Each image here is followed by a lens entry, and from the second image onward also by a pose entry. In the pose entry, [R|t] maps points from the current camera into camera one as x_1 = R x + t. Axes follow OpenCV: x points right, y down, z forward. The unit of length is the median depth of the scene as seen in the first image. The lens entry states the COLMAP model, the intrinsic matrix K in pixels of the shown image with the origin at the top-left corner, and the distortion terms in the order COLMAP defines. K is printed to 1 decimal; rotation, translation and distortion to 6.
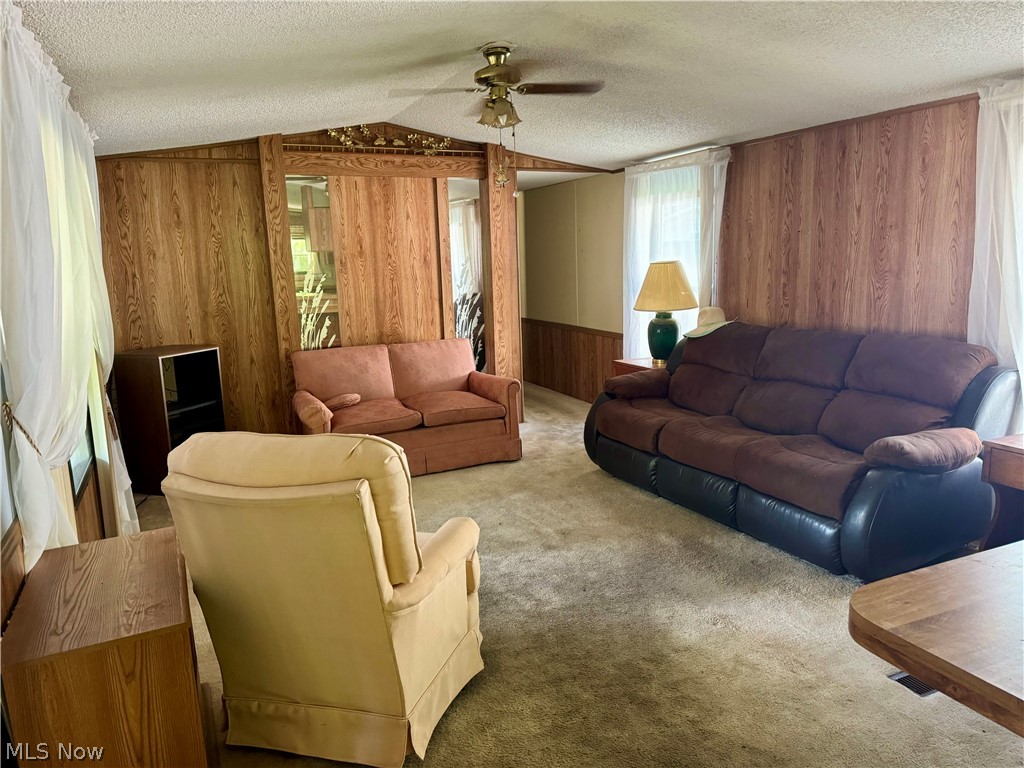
lens RADIAL K [[726.3, 0, 520.8], [0, 726.3, 376.0], [0, 0, 1]] dist [0.073924, -0.087623]
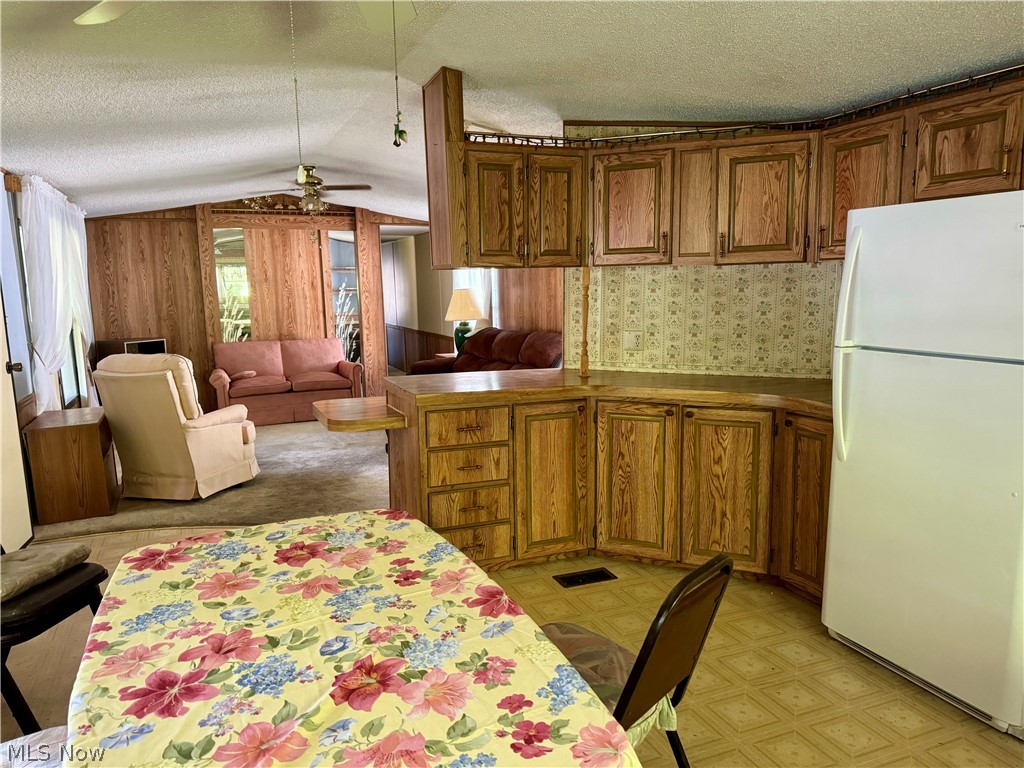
lens RADIAL K [[718.4, 0, 512.0], [0, 718.4, 384.0], [0, 0, 1]] dist [0.070075, -0.097931]
pose [[0.999563, 0.013939, -0.026058, 0.360935], [-0.014622, 0.999550, -0.026188, 0.084814], [0.025682, 0.026557, 0.999317, -0.512418]]
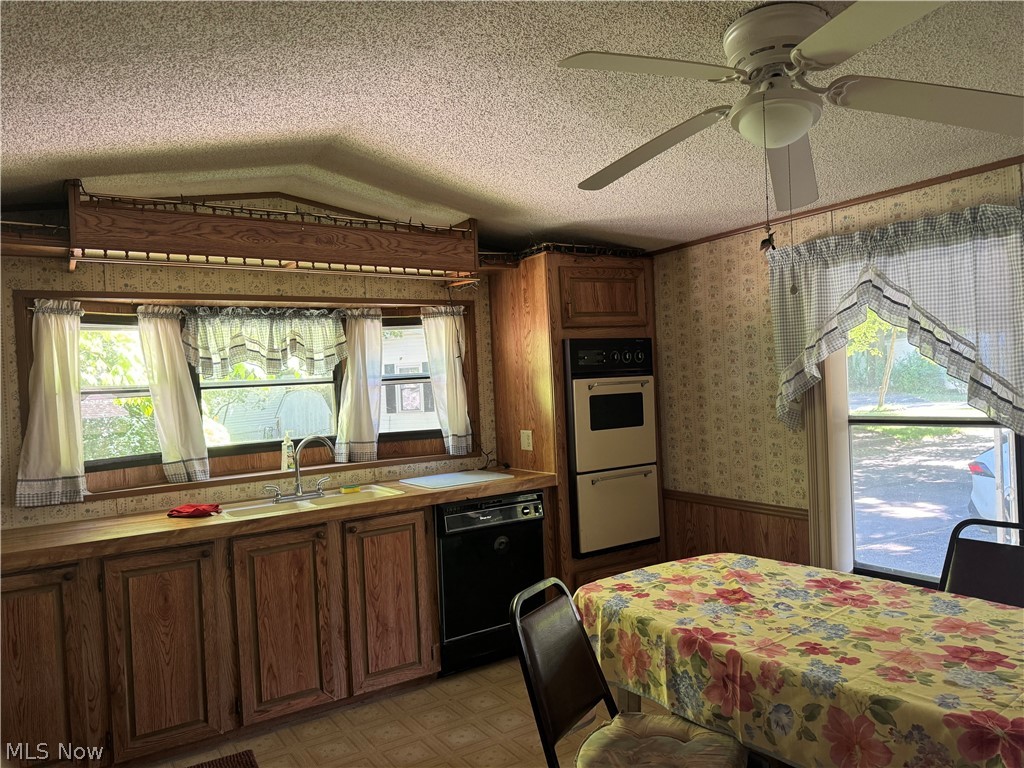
lens RADIAL K [[718.4, 0, 512.0], [0, 718.4, 384.0], [0, 0, 1]] dist [0.070075, -0.097931]
pose [[-0.987800, 0.077795, -0.134903, 0.487908], [0.053084, 0.982608, 0.177944, -0.029407], [0.146400, 0.168612, -0.974750, 0.141498]]
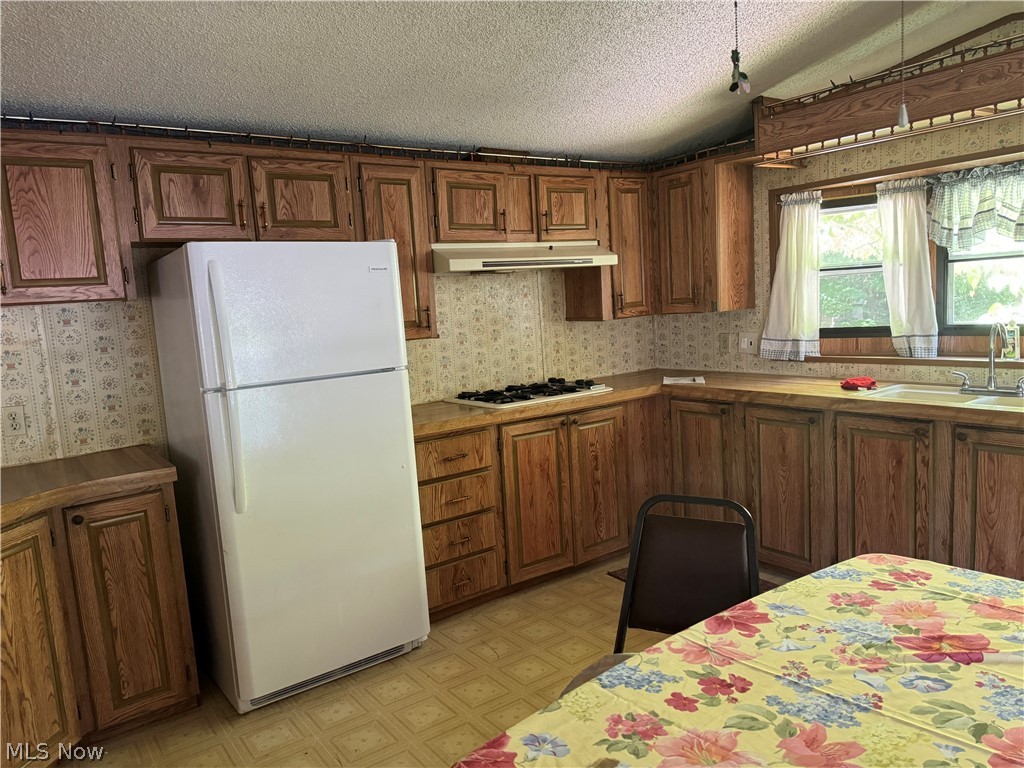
lens RADIAL K [[725.6, 0, 499.9], [0, 725.6, 390.3], [0, 0, 1]] dist [-0.002649, 0.004821]
pose [[-0.185100, -0.082596, 0.979243, 0.080414], [0.233138, 0.964324, 0.125406, 0.021935], [-0.954665, 0.251511, -0.159240, -0.074532]]
